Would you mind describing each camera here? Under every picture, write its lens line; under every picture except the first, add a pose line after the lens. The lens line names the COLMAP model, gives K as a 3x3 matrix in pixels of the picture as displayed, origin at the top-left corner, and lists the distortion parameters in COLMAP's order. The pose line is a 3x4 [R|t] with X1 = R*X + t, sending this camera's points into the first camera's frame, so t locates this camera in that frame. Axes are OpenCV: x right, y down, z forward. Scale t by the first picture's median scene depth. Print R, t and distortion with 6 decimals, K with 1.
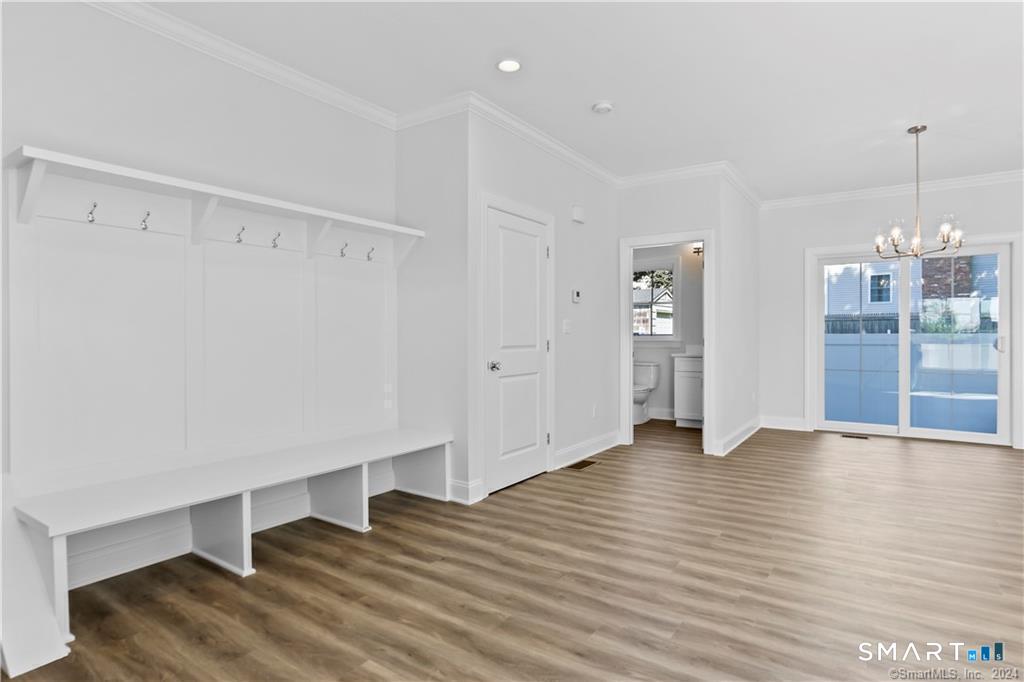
lens RADIAL K [[550.5, 0, 517.2], [0, 550.5, 340.1], [0, 0, 1]] dist [-0.041775, 0.020858]
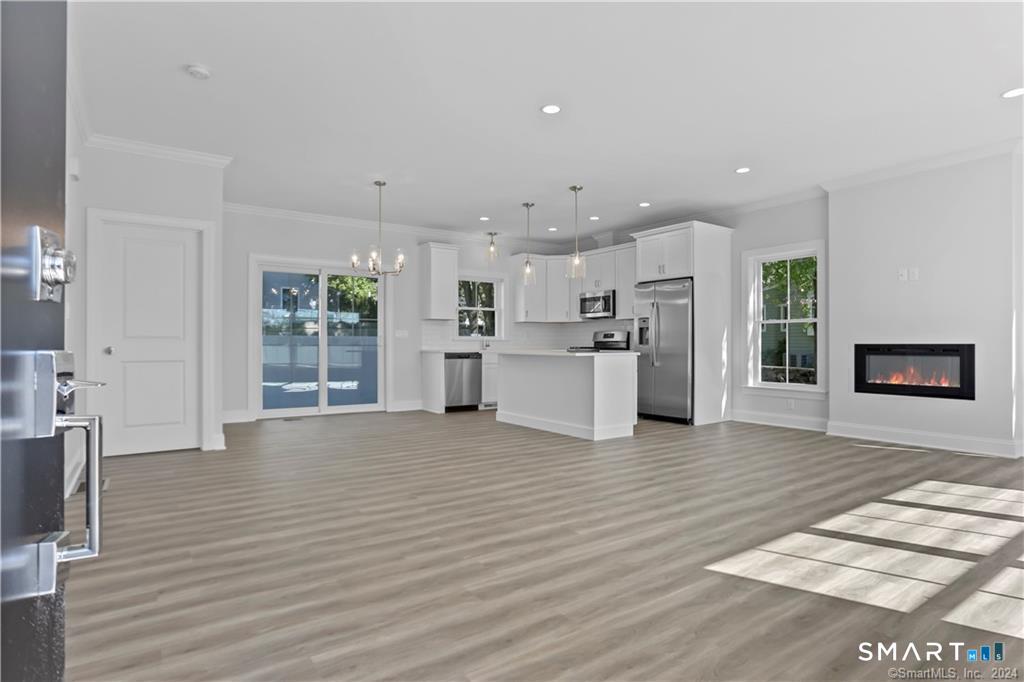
lens RADIAL K [[550.5, 0, 525.7], [0, 550.5, 343.3], [0, 0, 1]] dist [-0.041775, 0.020858]
pose [[0.347729, 0.004568, 0.937584, -0.464751], [0.007083, 0.999947, -0.007499, 0.036865], [-0.937568, 0.009248, 0.347679, 0.163536]]
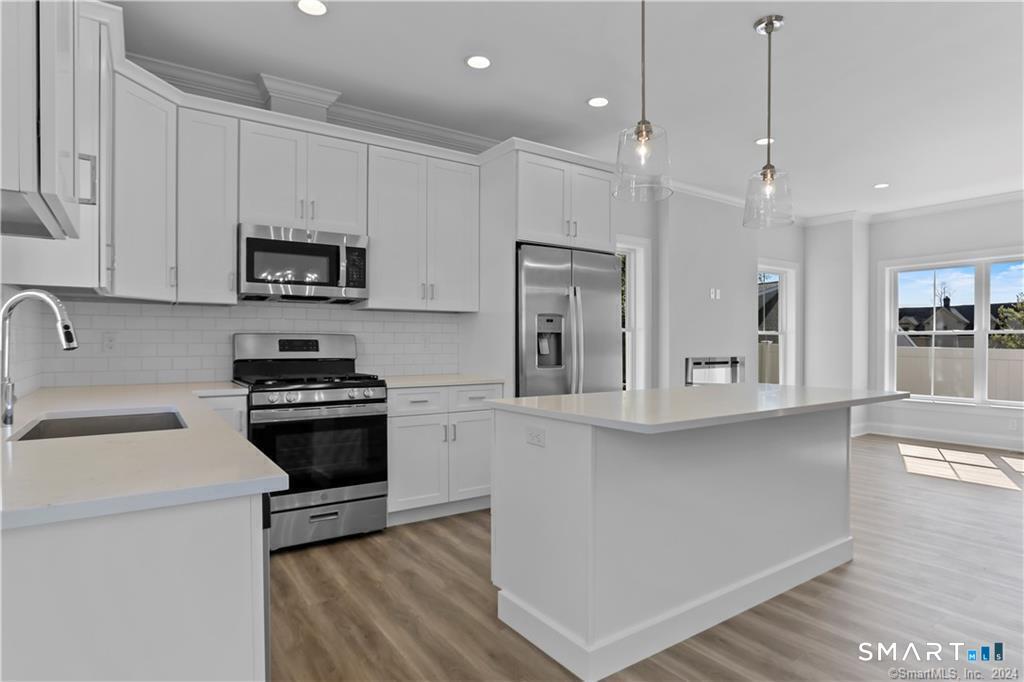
lens RADIAL K [[550.5, 0, 512.6], [0, 550.5, 349.5], [0, 0, 1]] dist [-0.041775, 0.020858]
pose [[-0.928971, -0.003703, 0.370134, 1.050319], [0.003569, 0.999814, 0.018960, -0.015106], [-0.370136, 0.018935, -0.928785, 1.290630]]
